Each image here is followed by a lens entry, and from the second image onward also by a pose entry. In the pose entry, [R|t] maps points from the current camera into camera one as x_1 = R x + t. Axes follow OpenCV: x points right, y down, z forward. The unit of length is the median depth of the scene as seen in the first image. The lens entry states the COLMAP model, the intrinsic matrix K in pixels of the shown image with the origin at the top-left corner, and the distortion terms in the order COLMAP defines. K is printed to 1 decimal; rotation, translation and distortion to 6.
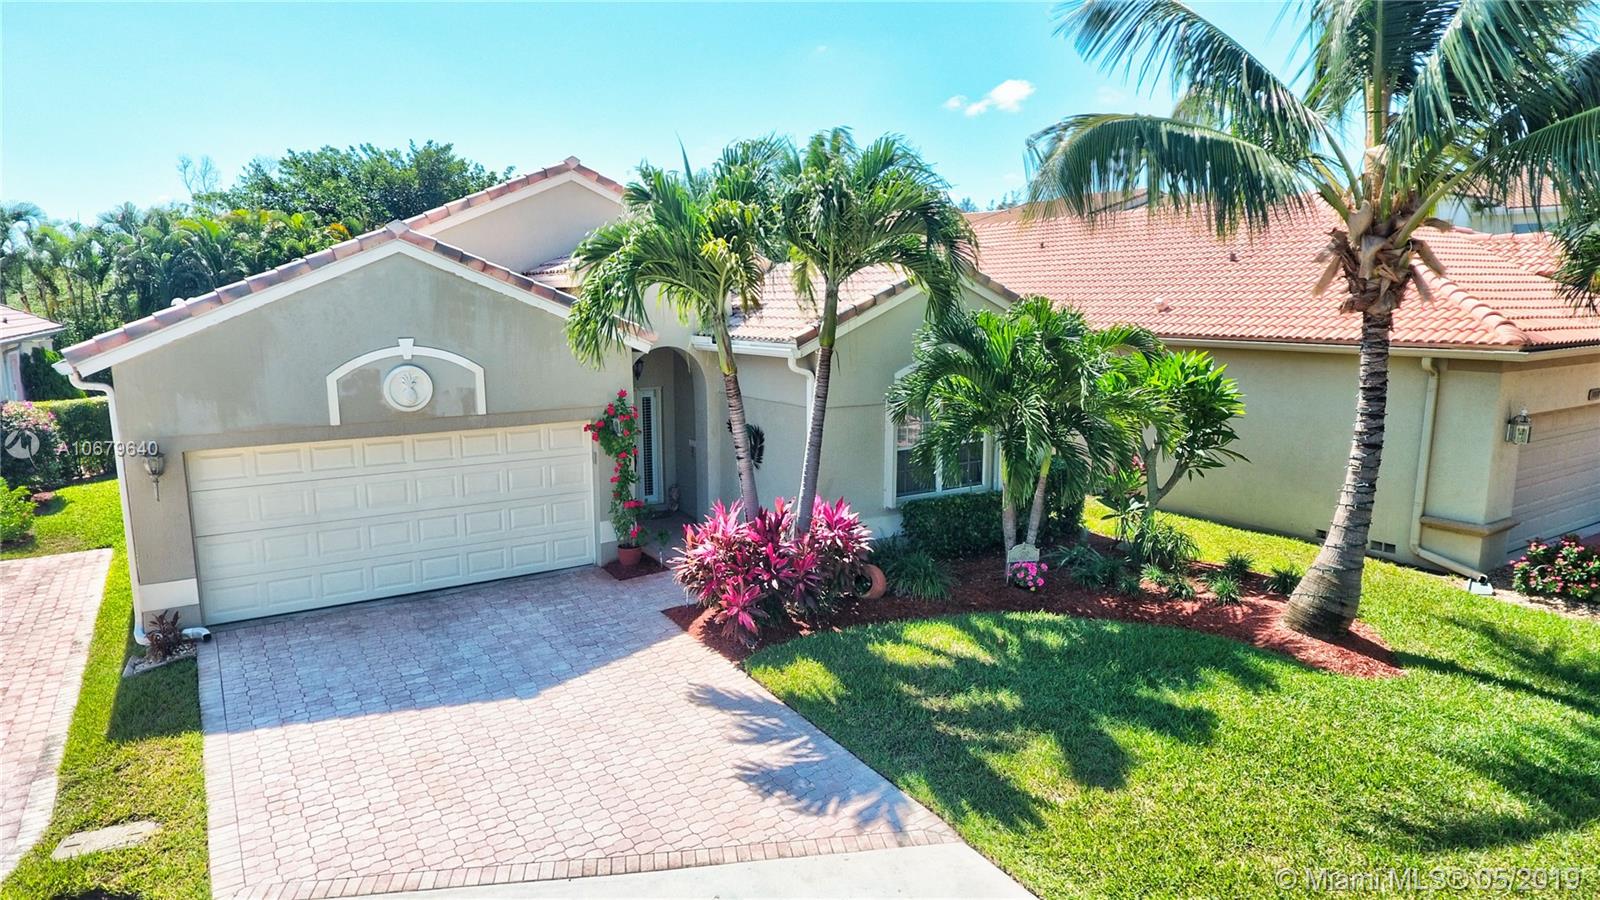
lens RADIAL K [[930.3, 0, 795.9], [0, 930.3, 445.7], [0, 0, 1]] dist [-0.002789, 0.000245]
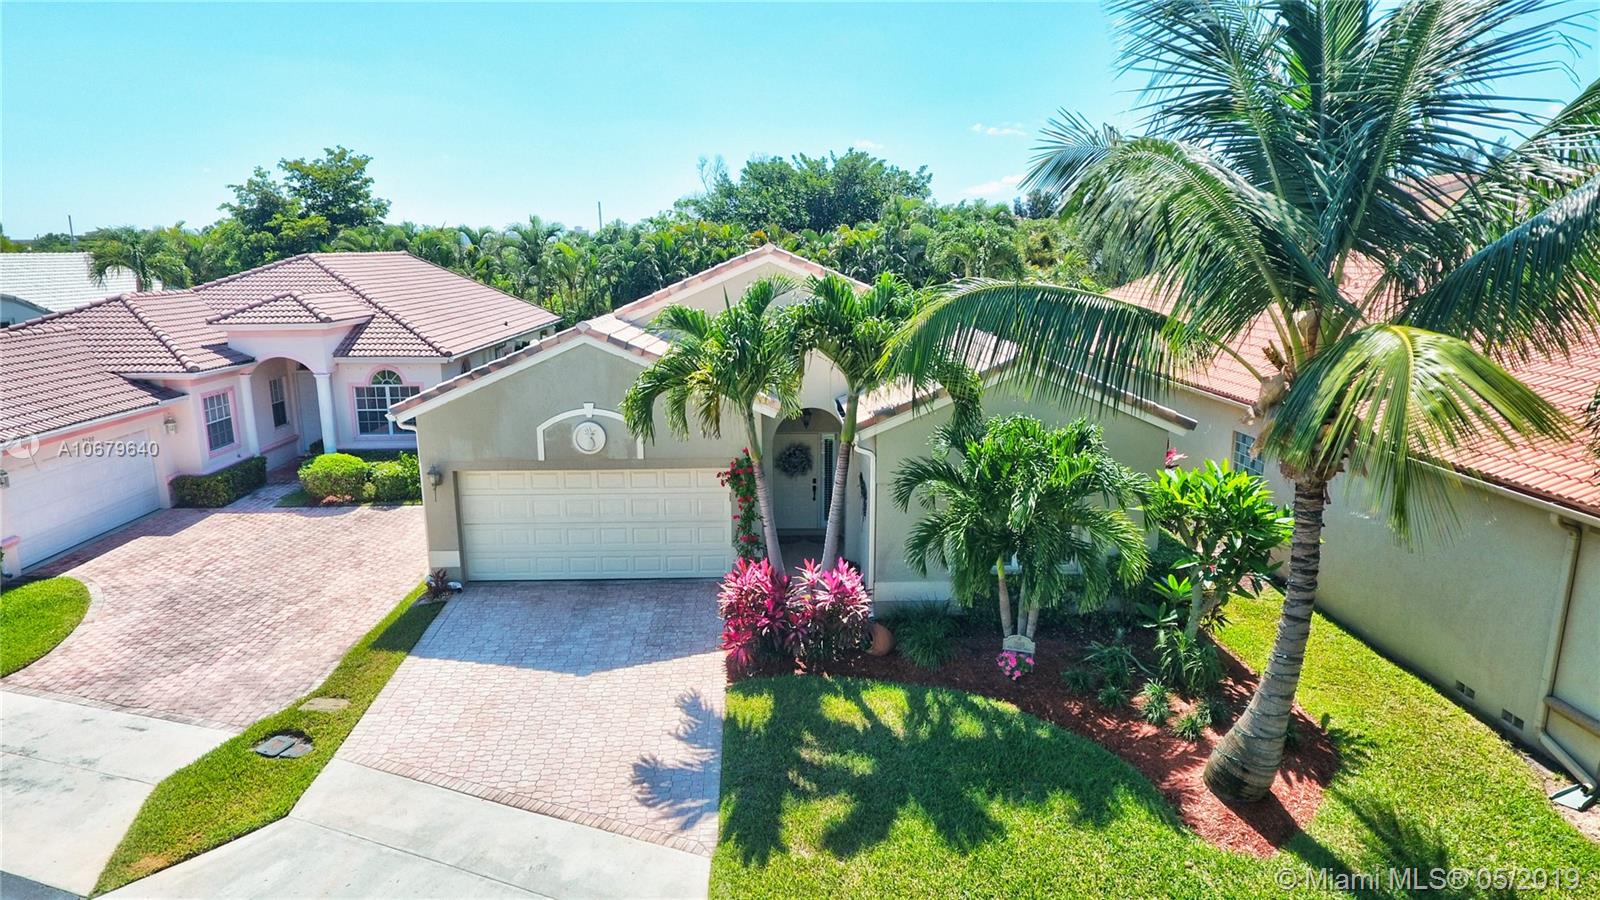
lens RADIAL K [[931.9, 0, 791.9], [0, 931.9, 454.6], [0, 0, 1]] dist [-0.000549, -0.000674]
pose [[0.862704, 0.110560, -0.493476, 0.574914], [-0.082200, 0.993489, 0.078881, -0.181919], [0.498985, -0.027487, 0.866175, -0.073288]]
